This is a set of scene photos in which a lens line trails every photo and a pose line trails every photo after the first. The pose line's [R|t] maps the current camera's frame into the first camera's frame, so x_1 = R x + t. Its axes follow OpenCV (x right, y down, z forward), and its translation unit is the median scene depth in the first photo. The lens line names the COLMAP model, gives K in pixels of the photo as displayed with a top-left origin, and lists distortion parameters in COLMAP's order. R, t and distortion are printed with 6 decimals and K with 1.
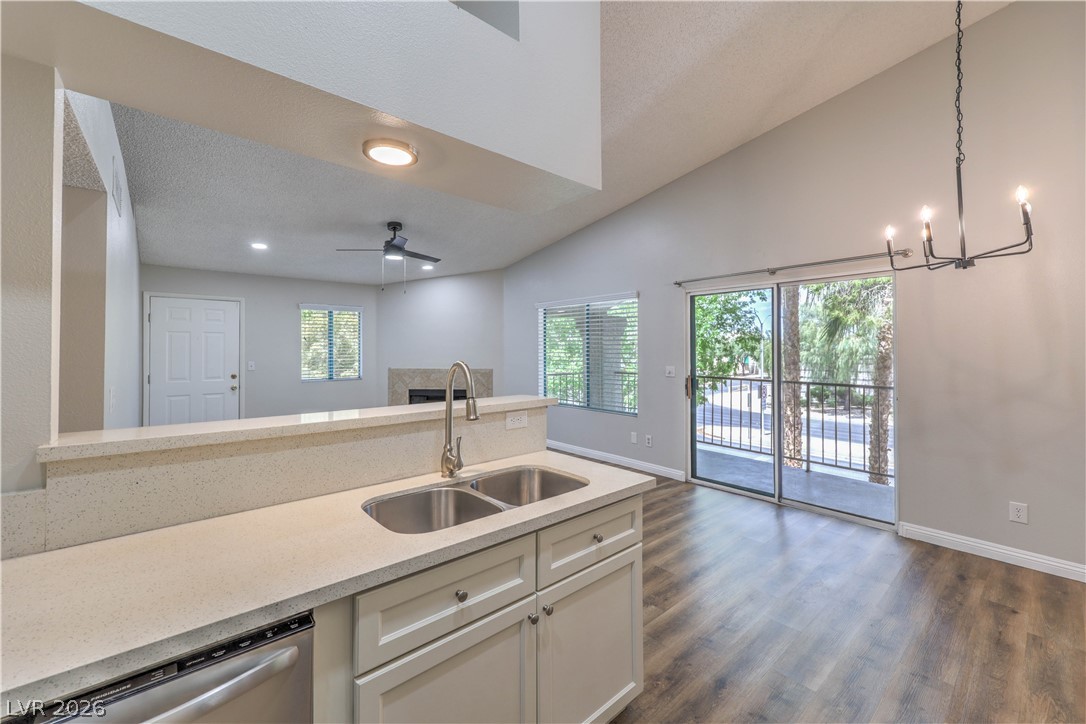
lens RADIAL K [[435.3, 0, 557.0], [0, 435.3, 347.3], [0, 0, 1]] dist [0.003506, 0.000522]
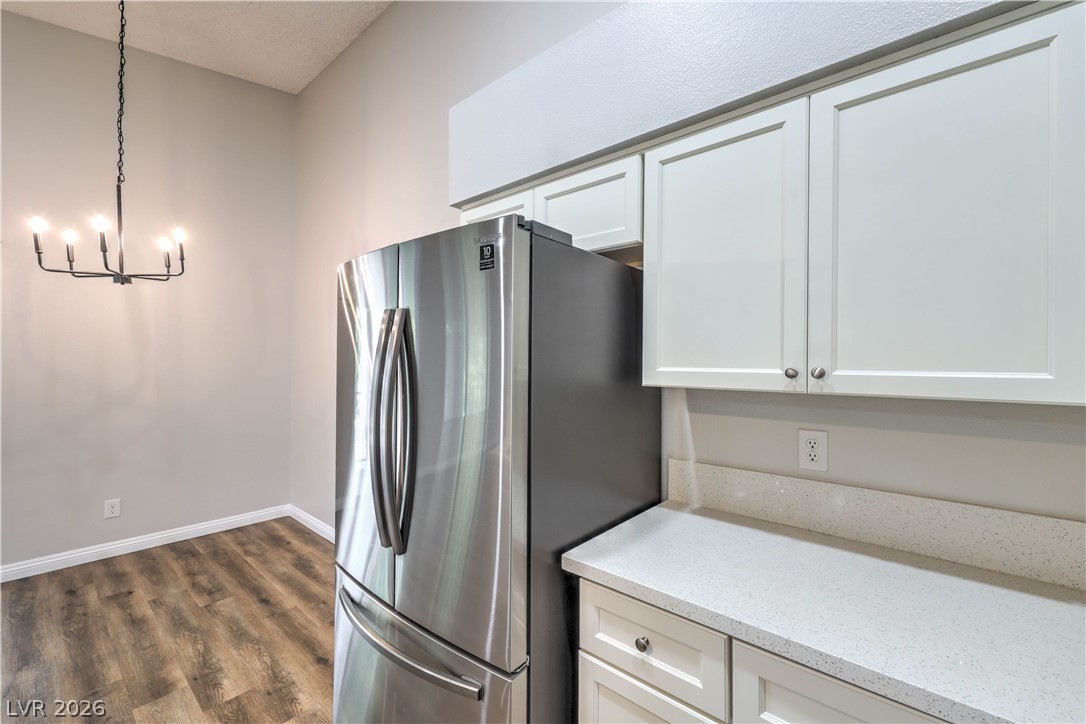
lens RADIAL K [[435.3, 0, 532.3], [0, 435.3, 364.0], [0, 0, 1]] dist [0.003506, 0.000522]
pose [[-0.130573, 0.001850, 0.991437, -0.106754], [-0.021647, 0.999755, -0.004716, -0.002095], [-0.991202, -0.022077, -0.130501, 0.065673]]
